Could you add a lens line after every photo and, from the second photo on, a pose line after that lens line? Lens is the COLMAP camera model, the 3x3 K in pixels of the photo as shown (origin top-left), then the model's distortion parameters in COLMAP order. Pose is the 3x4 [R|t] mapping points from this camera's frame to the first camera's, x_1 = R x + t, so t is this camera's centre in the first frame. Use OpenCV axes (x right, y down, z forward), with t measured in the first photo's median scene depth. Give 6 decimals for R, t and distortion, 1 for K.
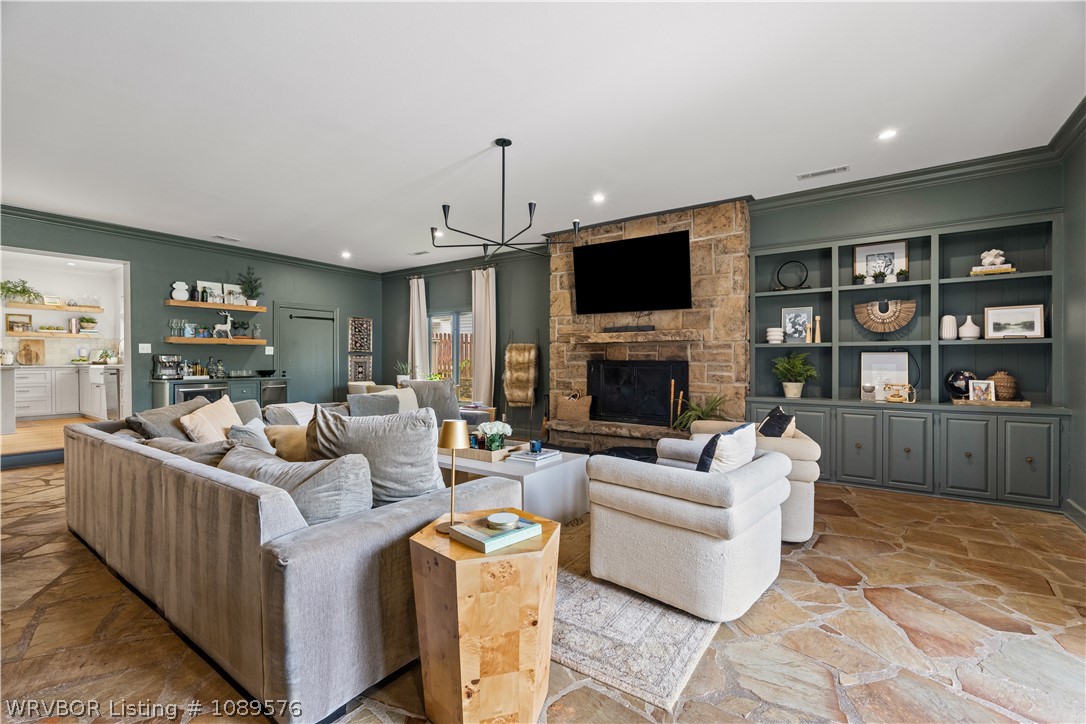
lens RADIAL K [[482.2, 0, 550.0], [0, 482.2, 364.3], [0, 0, 1]] dist [-0.003596, 0.000825]
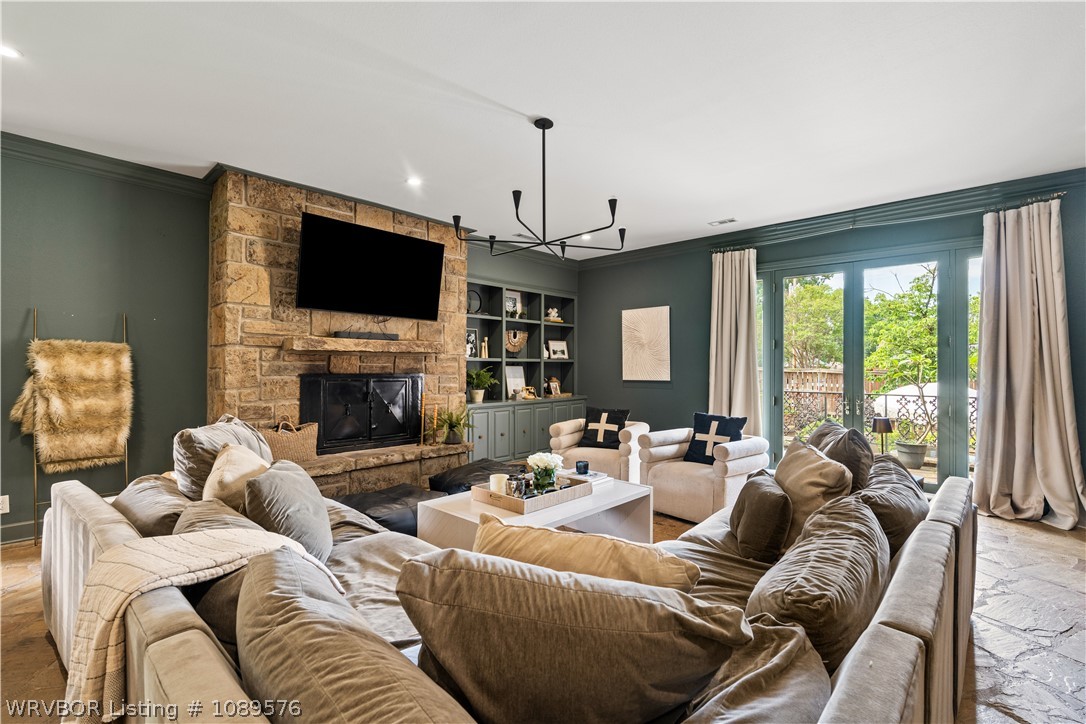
lens RADIAL K [[482.2, 0, 544.0], [0, 482.2, 361.5], [0, 0, 1]] dist [-0.003596, 0.000825]
pose [[0.137021, 0.006676, 0.990546, -0.522120], [0.000277, 0.999977, -0.006778, -0.019486], [-0.990568, 0.001203, 0.137016, 0.496580]]
